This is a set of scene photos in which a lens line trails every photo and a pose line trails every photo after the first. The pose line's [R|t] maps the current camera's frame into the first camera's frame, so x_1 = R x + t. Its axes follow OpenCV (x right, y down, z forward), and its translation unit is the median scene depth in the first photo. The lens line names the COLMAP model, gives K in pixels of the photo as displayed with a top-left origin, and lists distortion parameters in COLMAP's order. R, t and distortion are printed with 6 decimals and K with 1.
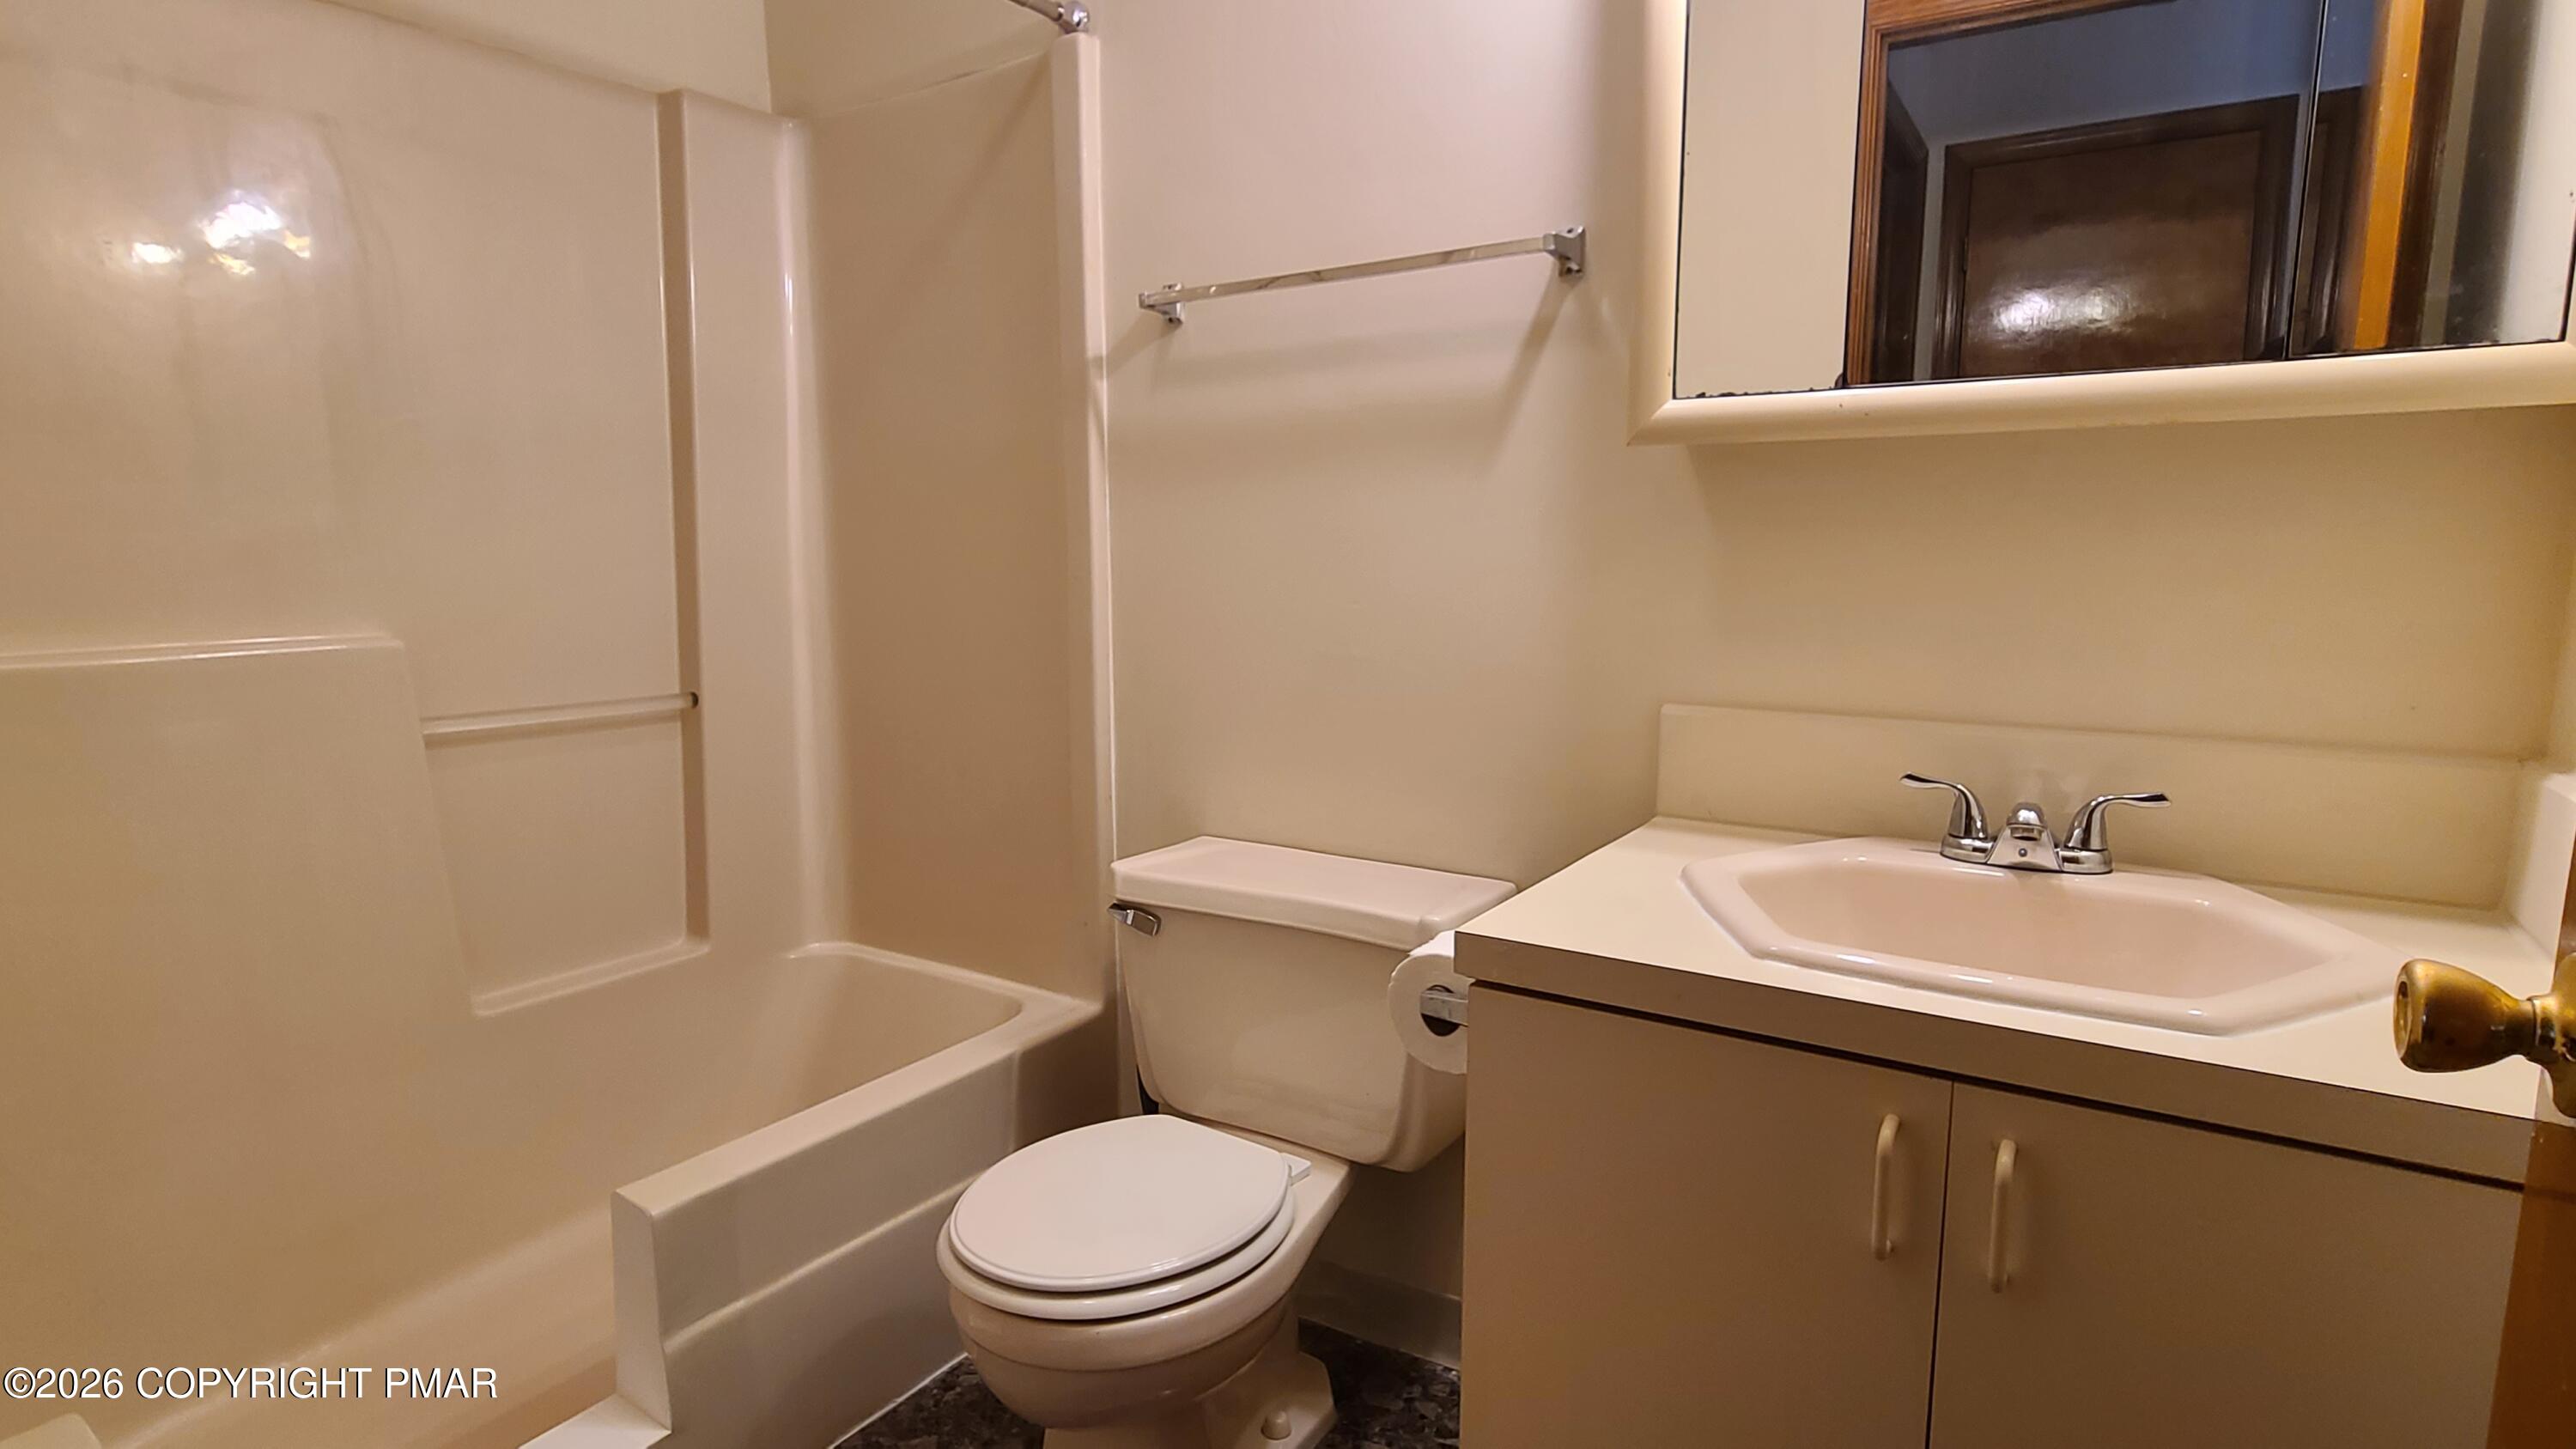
lens RADIAL K [[1296.9, 0, 1288.0], [0, 1296.9, 724.5], [0, 0, 1]] dist [-0.001930, -0.000207]
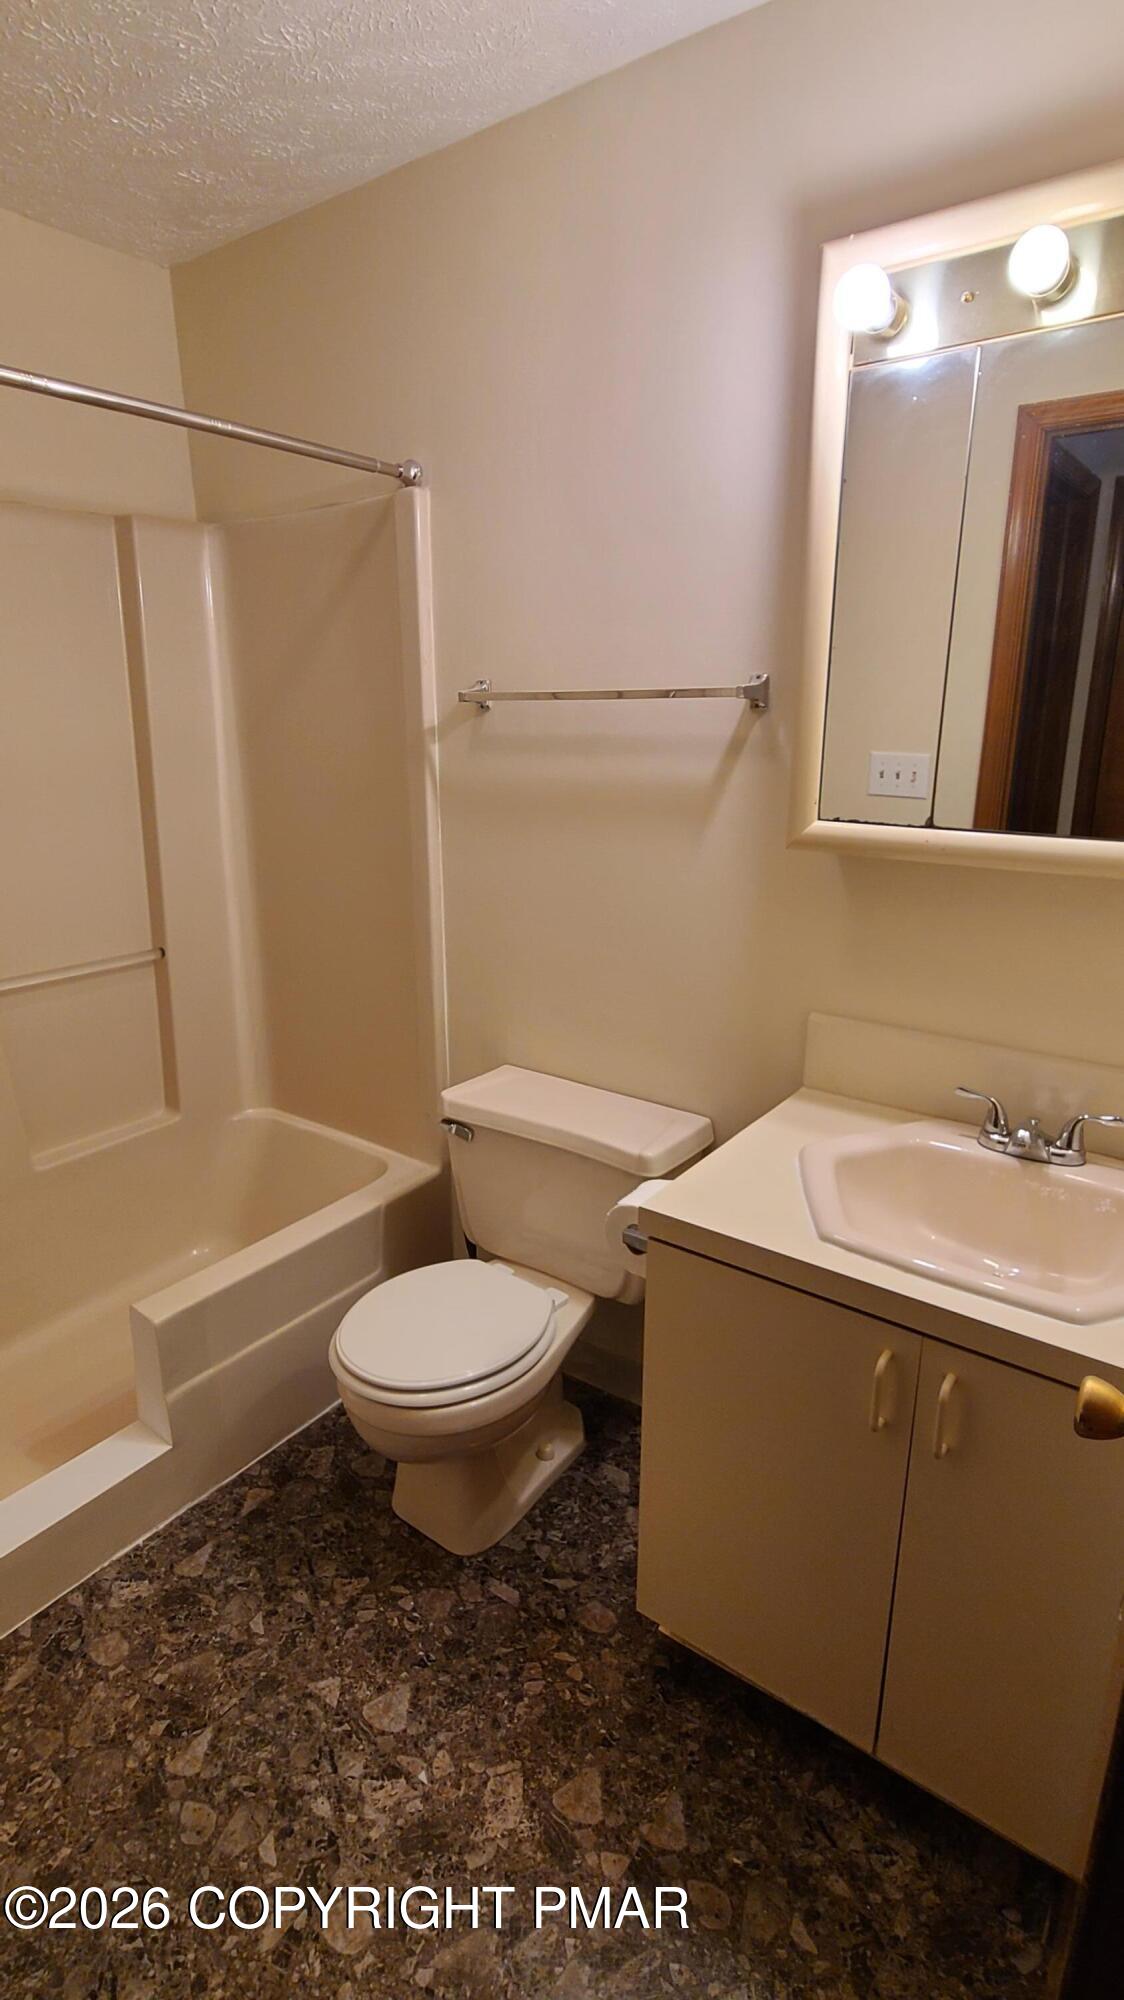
lens RADIAL K [[1006.8, 0, 547.2], [0, 1006.8, 998.9], [0, 0, 1]] dist [-0.001930, -0.000207]
pose [[0.997908, 0.016476, -0.062520, 0.057114], [-0.007040, 0.988926, 0.148244, -0.176096], [0.064270, -0.147494, 0.986973, -0.121400]]
